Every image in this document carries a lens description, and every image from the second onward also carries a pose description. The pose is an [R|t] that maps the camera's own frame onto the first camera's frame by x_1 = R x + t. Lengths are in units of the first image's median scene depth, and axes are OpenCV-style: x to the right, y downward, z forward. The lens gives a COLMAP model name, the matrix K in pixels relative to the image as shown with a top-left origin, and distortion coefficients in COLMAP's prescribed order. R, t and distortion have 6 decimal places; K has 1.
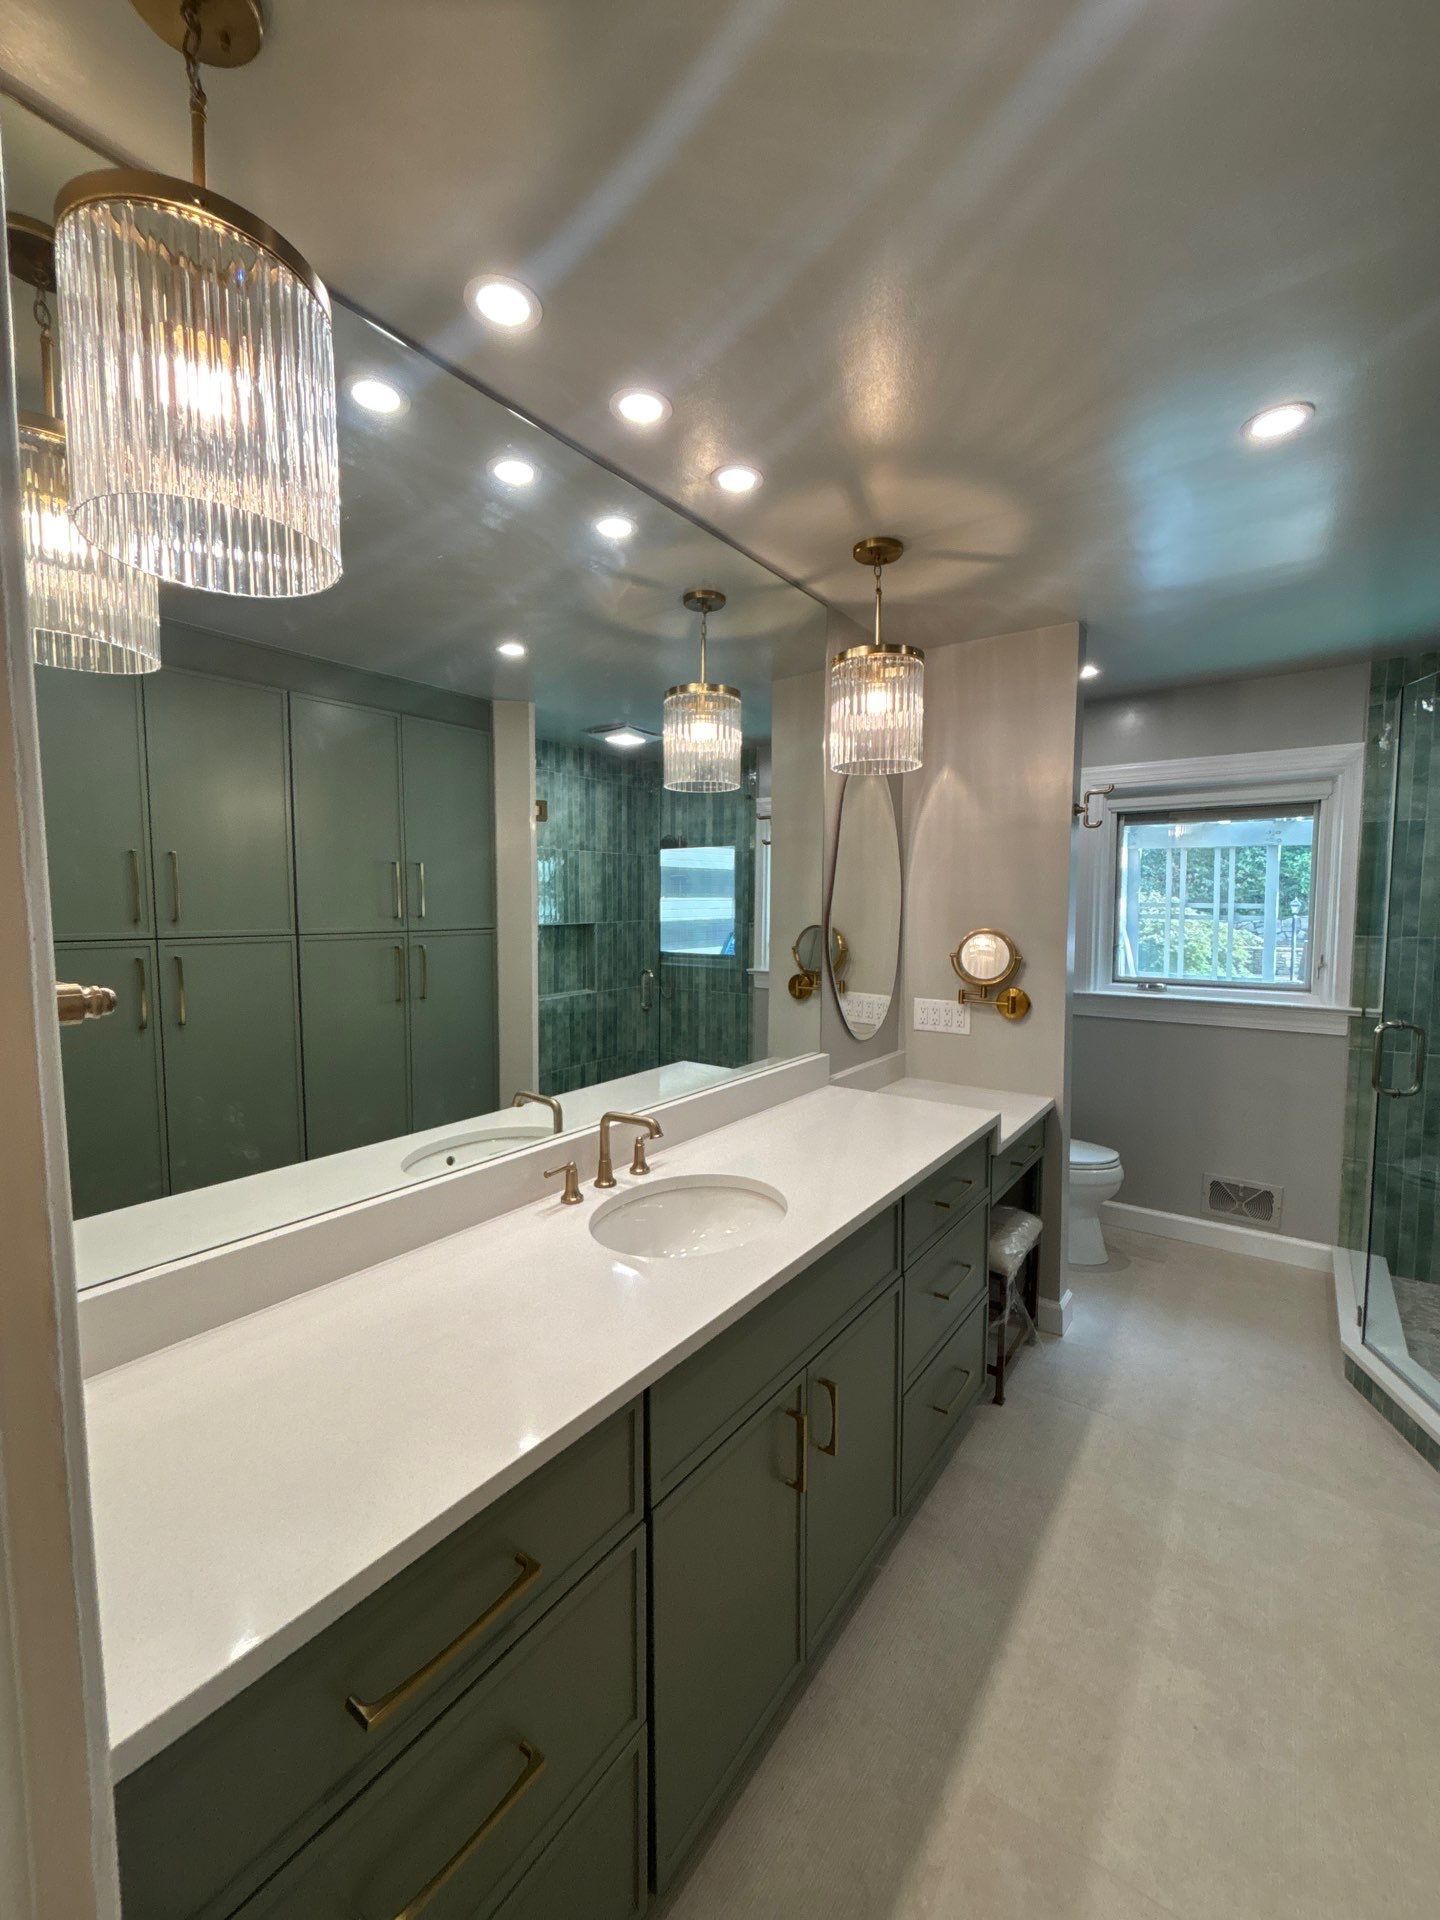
lens RADIAL K [[781.4, 0, 727.0], [0, 781.4, 957.4], [0, 0, 1]] dist [-0.002839, 0.000330]
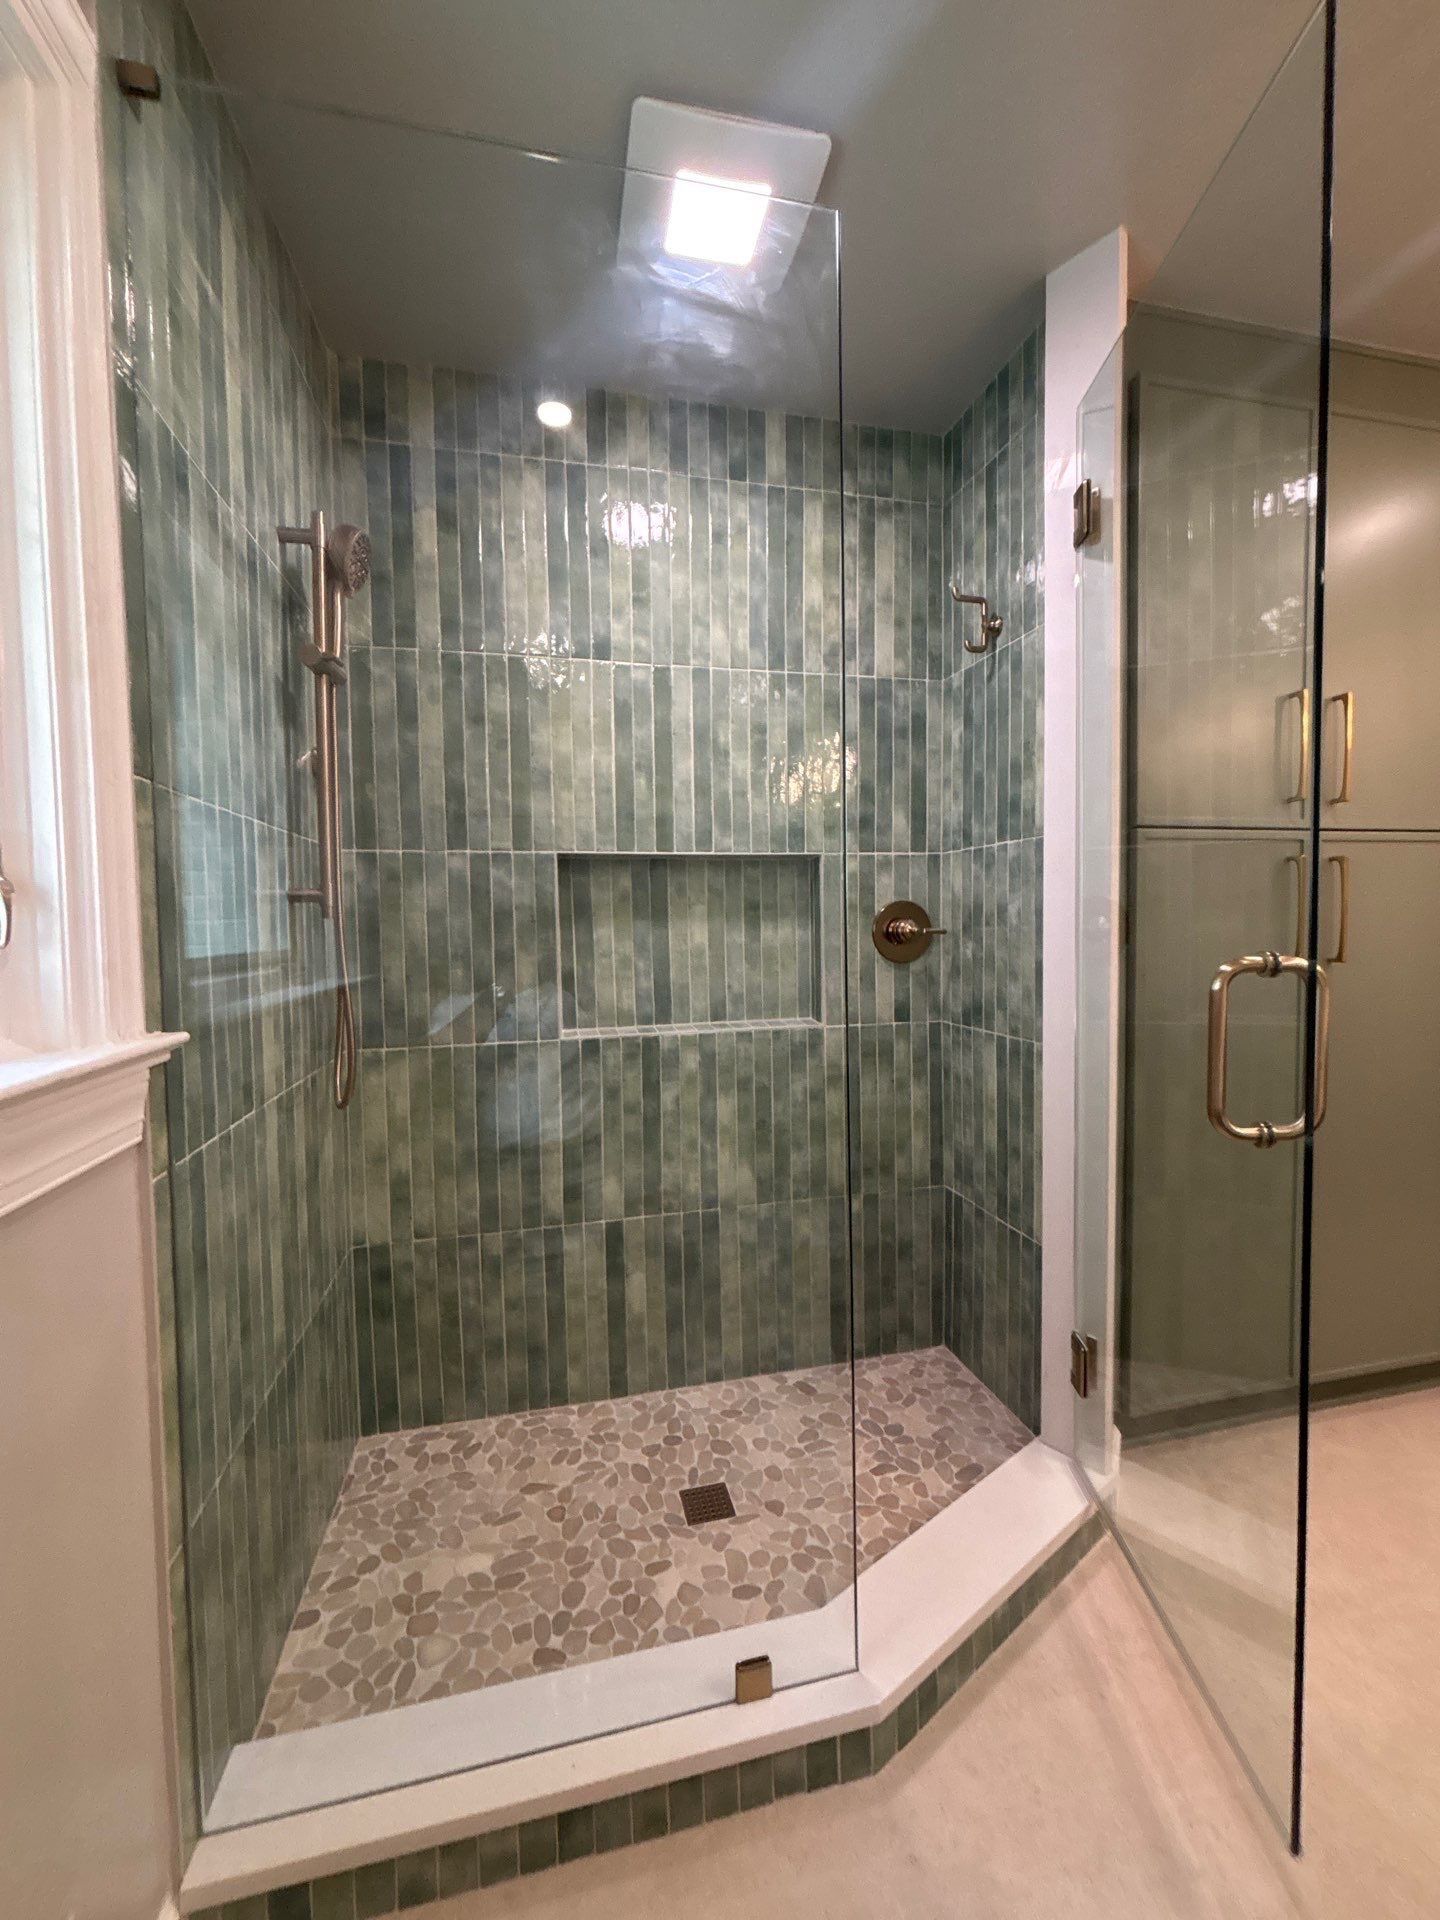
lens RADIAL K [[776.2, 0, 733.0], [0, 776.2, 955.1], [0, 0, 1]] dist [0.017424, -0.029597]
pose [[-0.769752, -0.017433, 0.638105, 0.466734], [0.063090, 0.992655, 0.103225, 0.019643], [-0.635218, 0.119716, -0.762998, 1.076315]]
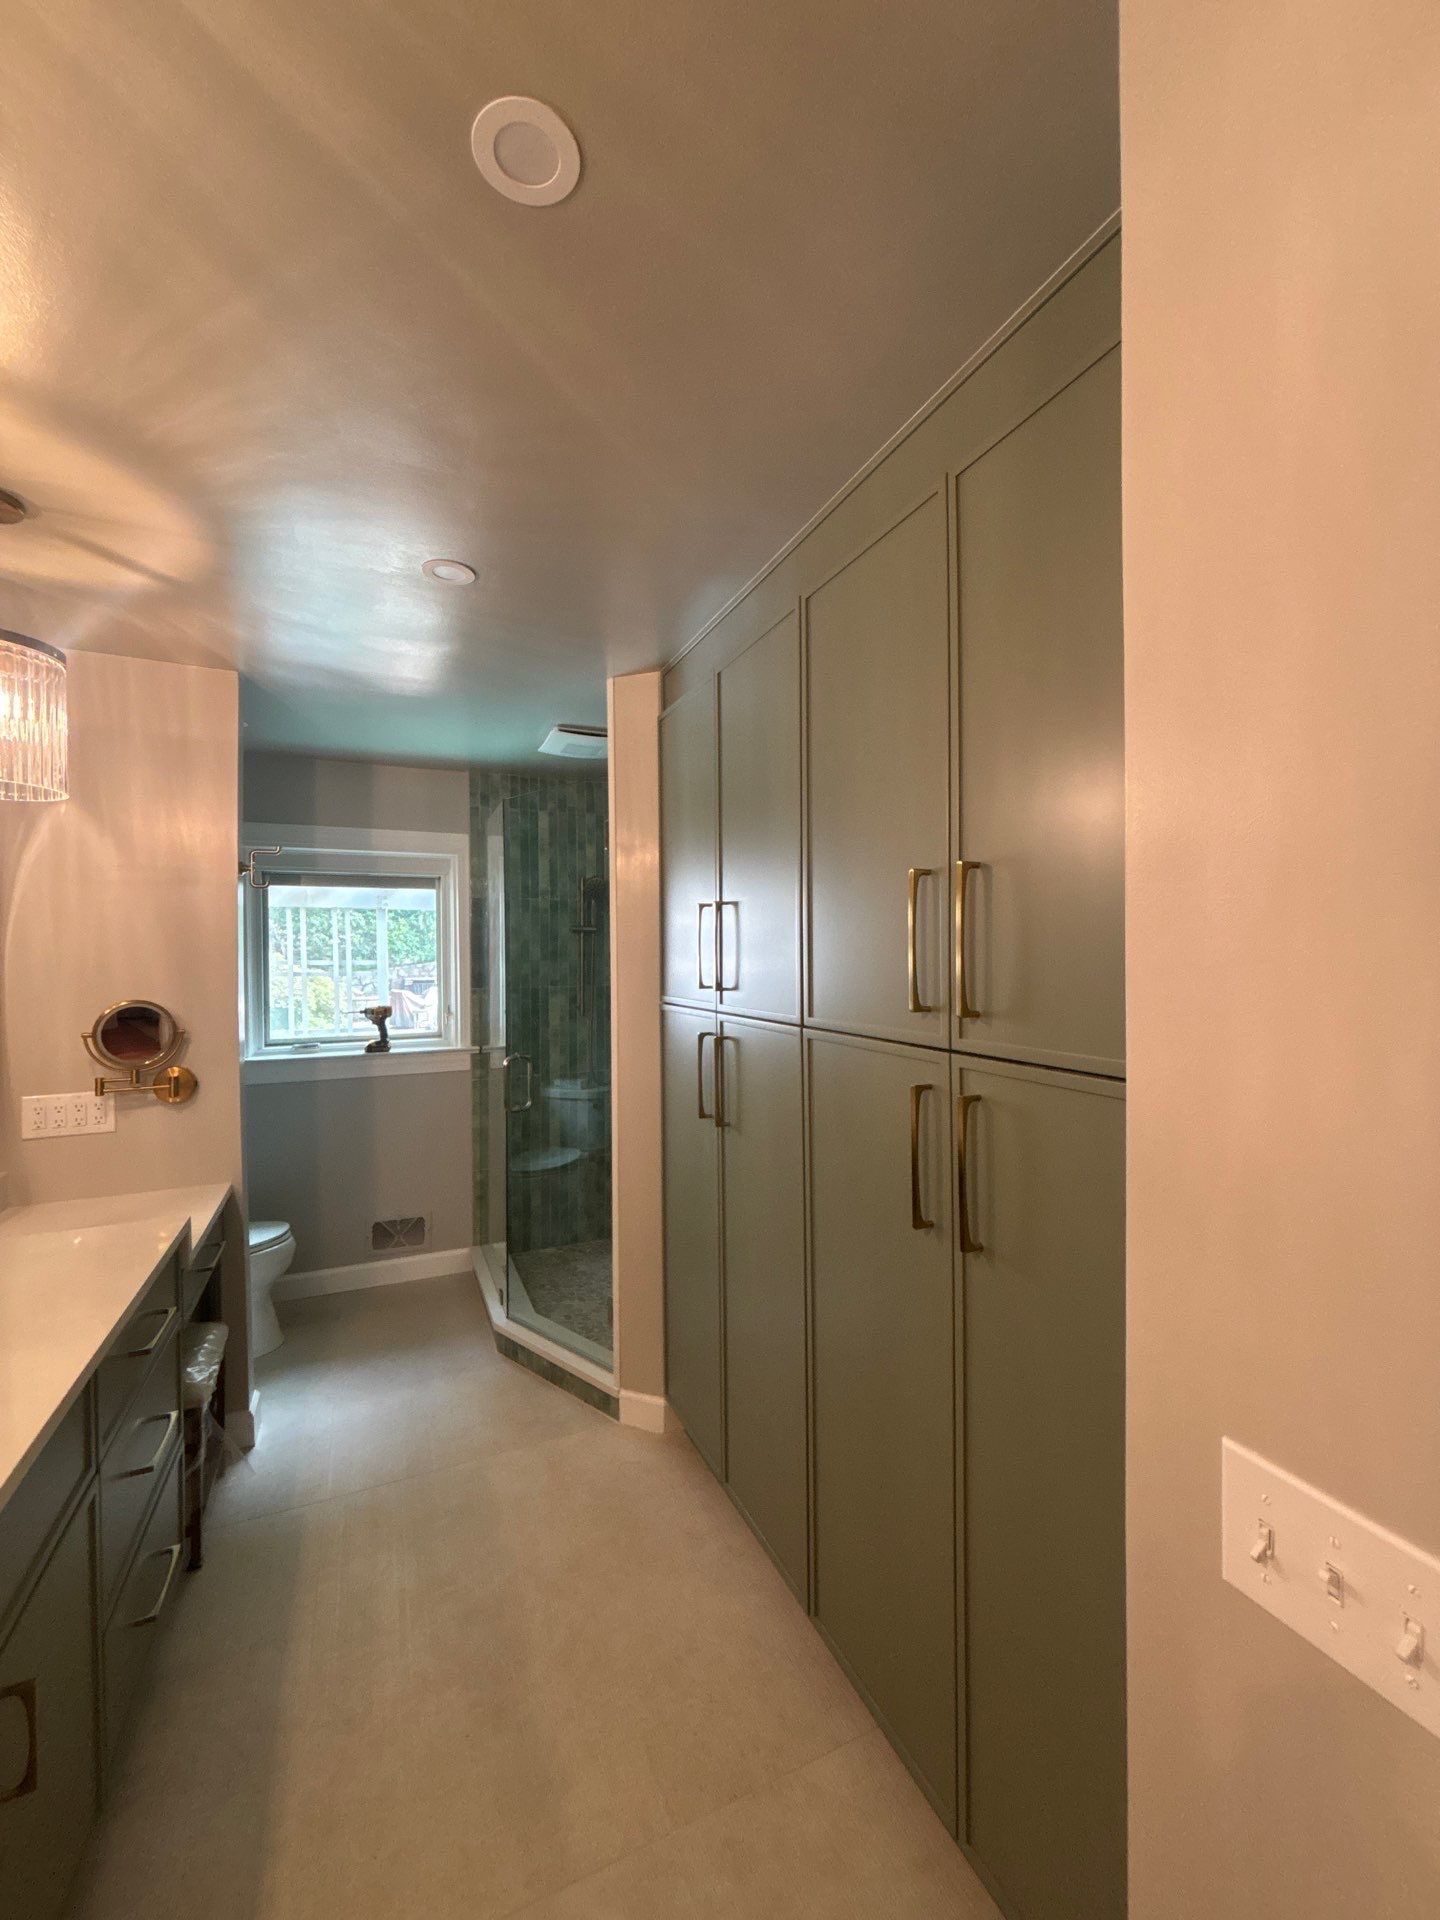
lens RADIAL K [[778.6, 0, 725.8], [0, 778.6, 953.8], [0, 0, 1]] dist [0.000606, 0.000069]
pose [[0.493632, -0.004129, 0.869661, -0.070276], [0.068579, 0.997060, -0.034192, -0.012099], [-0.866963, 0.076519, 0.492463, 0.036367]]
